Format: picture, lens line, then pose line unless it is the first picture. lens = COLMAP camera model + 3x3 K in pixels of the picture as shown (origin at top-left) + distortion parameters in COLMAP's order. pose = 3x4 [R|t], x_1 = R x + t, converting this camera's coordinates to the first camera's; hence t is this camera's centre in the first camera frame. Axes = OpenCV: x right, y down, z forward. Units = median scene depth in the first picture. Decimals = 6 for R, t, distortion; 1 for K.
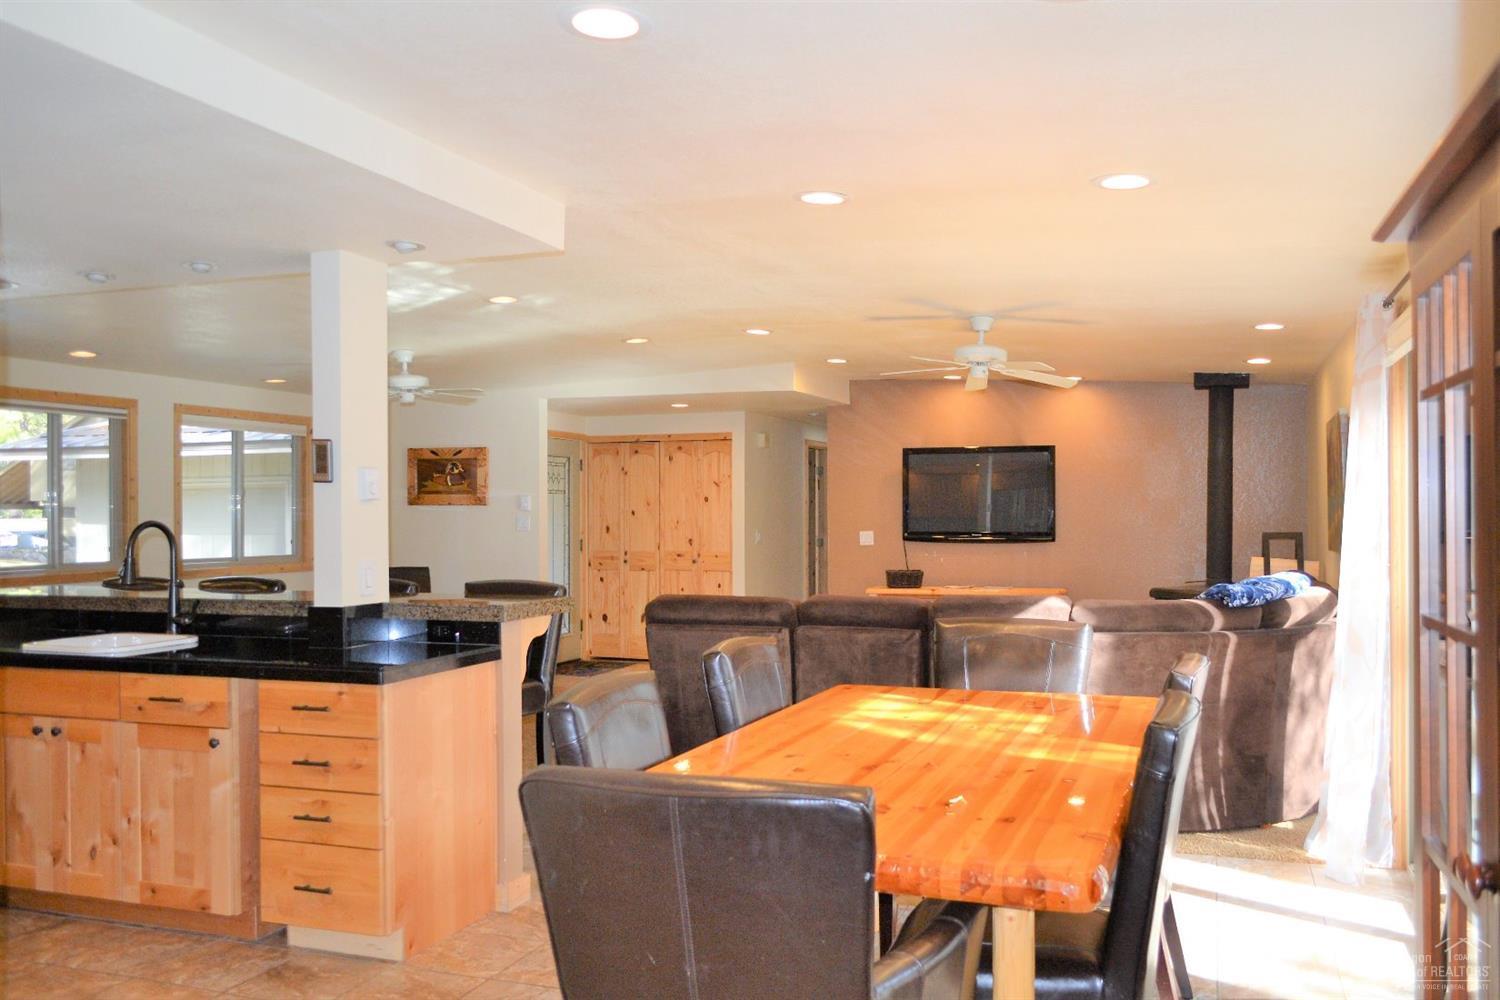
lens RADIAL K [[1208.8, 0, 759.6], [0, 1208.8, 501.8], [0, 0, 1]] dist [-0.009217, -0.006746]
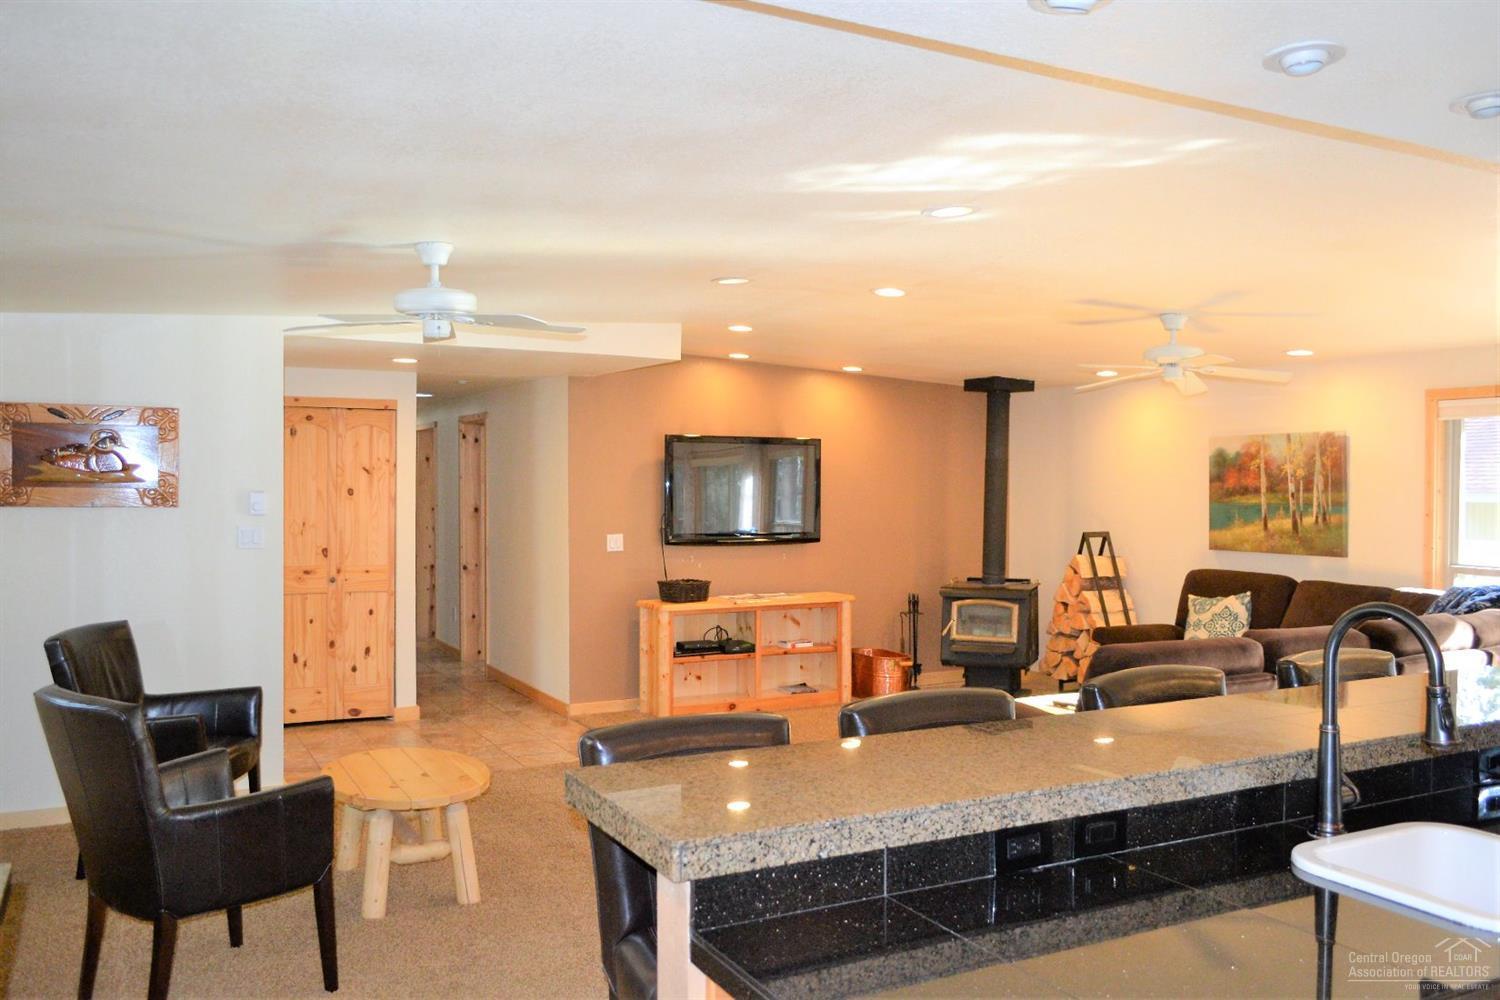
lens RADIAL K [[1208.8, 0, 759.6], [0, 1208.8, 501.8], [0, 0, 1]] dist [-0.009217, -0.006746]
pose [[0.669152, -0.003933, 0.743115, -0.464703], [-0.012068, 0.999797, 0.016159, -0.012206], [-0.743028, -0.019781, 0.668968, 0.389205]]
